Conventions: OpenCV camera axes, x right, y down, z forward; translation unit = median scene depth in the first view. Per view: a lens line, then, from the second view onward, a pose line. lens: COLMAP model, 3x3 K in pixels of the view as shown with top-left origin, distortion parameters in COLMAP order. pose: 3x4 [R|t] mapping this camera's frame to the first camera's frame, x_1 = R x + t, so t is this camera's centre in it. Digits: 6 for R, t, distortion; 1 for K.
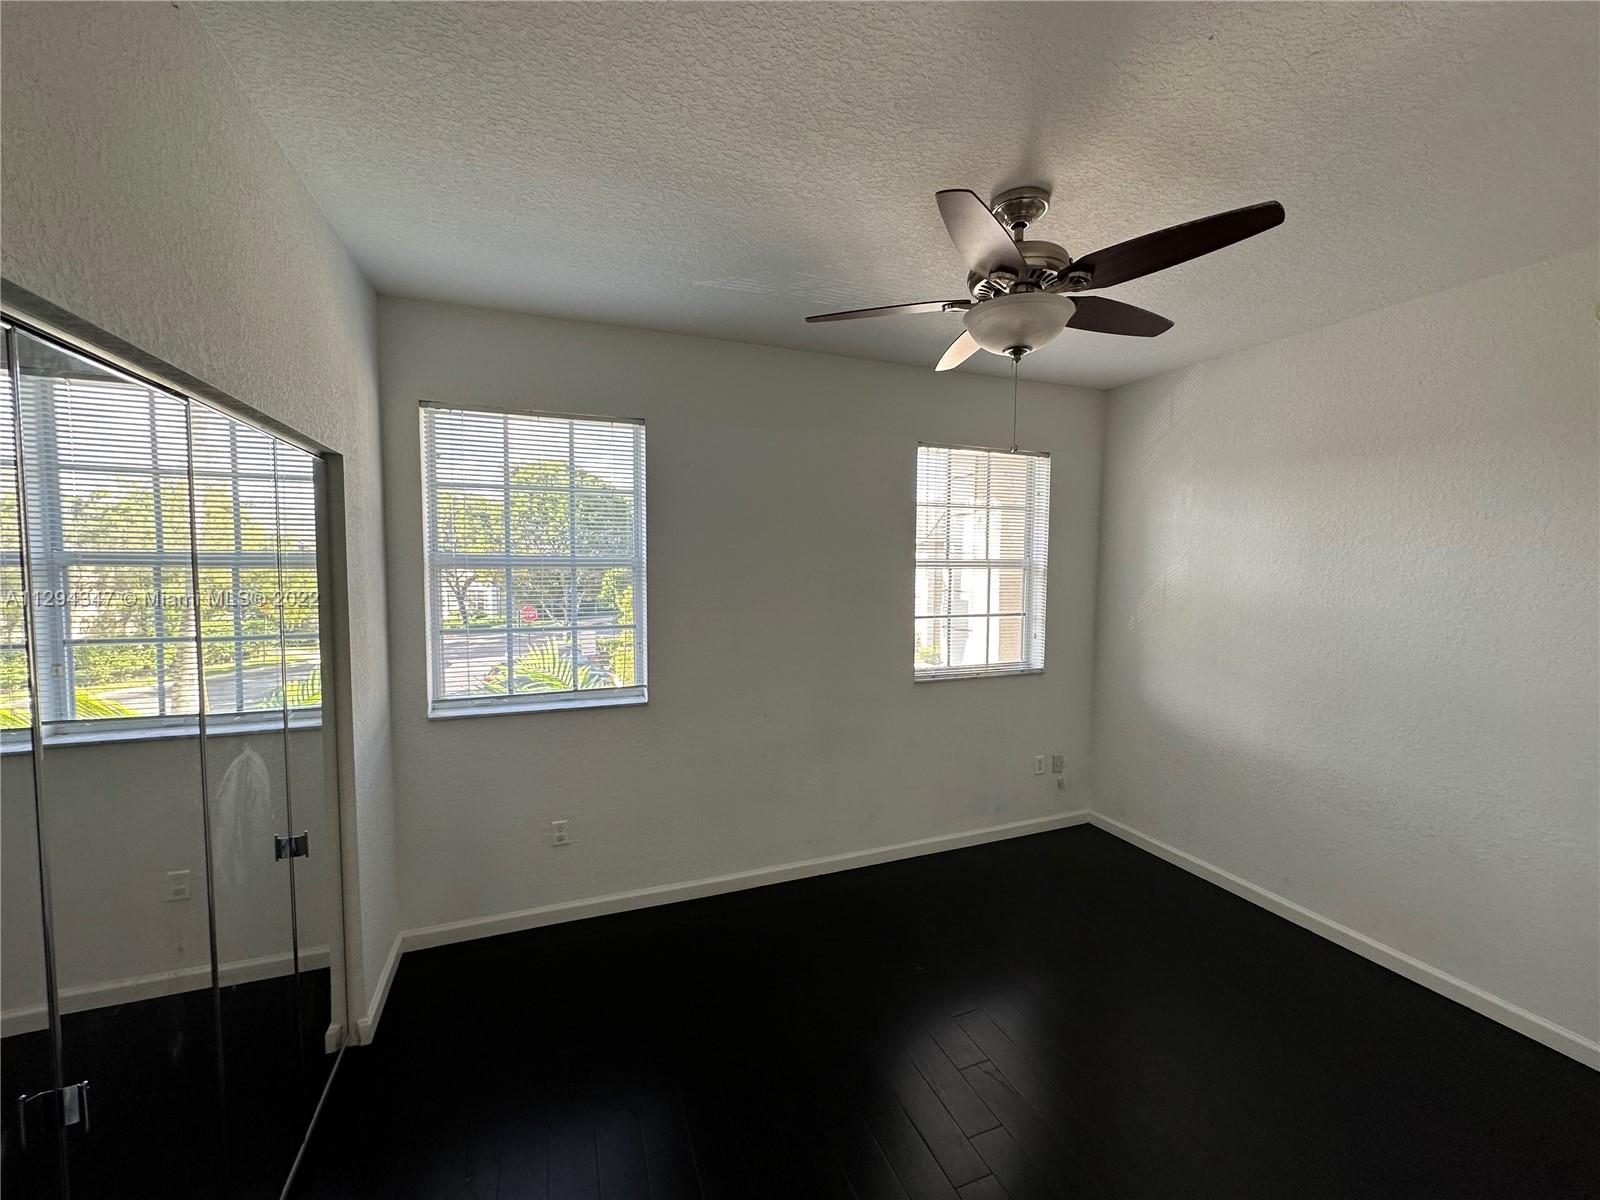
lens RADIAL K [[642.0, 0, 800.0], [0, 642.0, 600.0], [0, 0, 1]] dist [-0.020067, -0.000041]
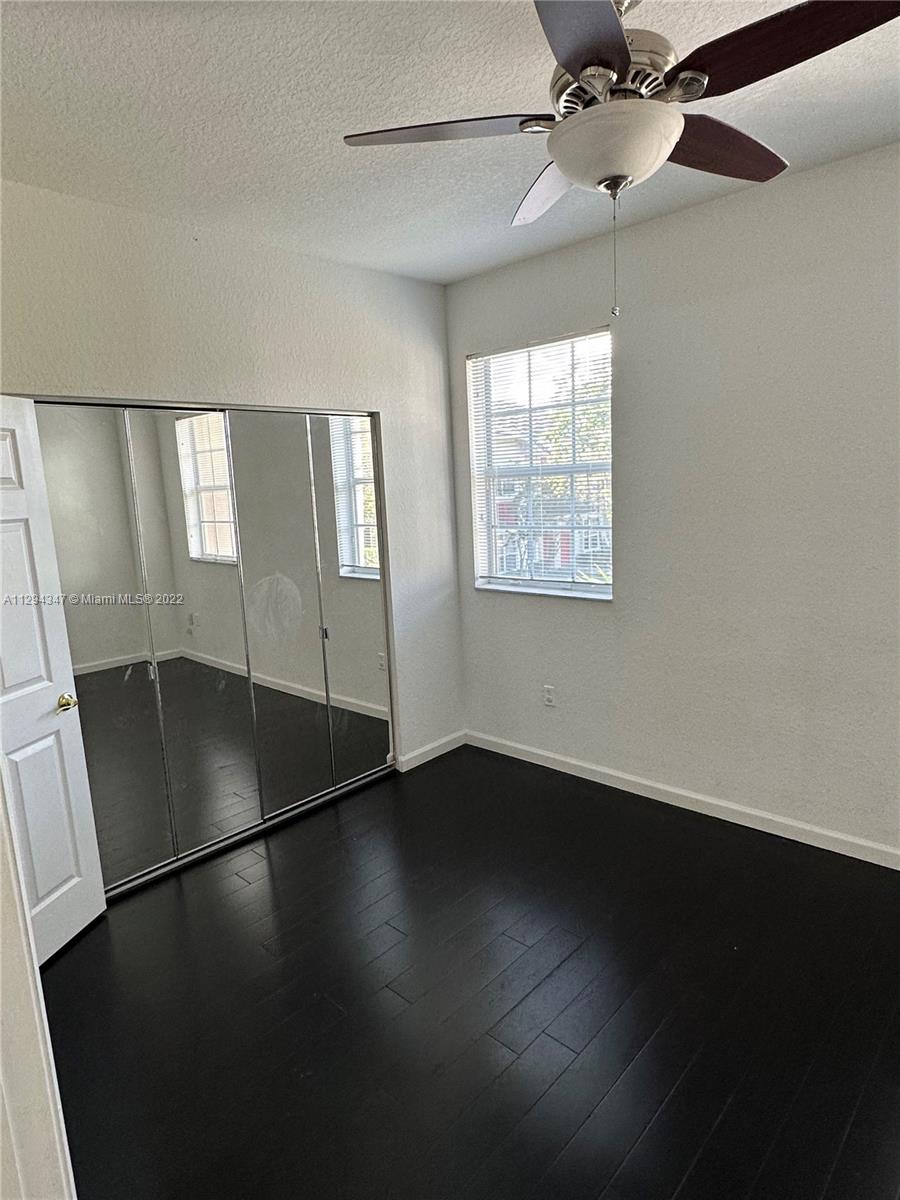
lens RADIAL K [[696.0, 0, 450.0], [0, 696.0, 600.0], [0, 0, 1]] dist [-0.001081, 0.000196]
pose [[0.414170, 0.129512, -0.900938, 0.938507], [0.008233, 0.989251, 0.145992, -0.016383], [0.910162, -0.067883, 0.408653, 0.381505]]
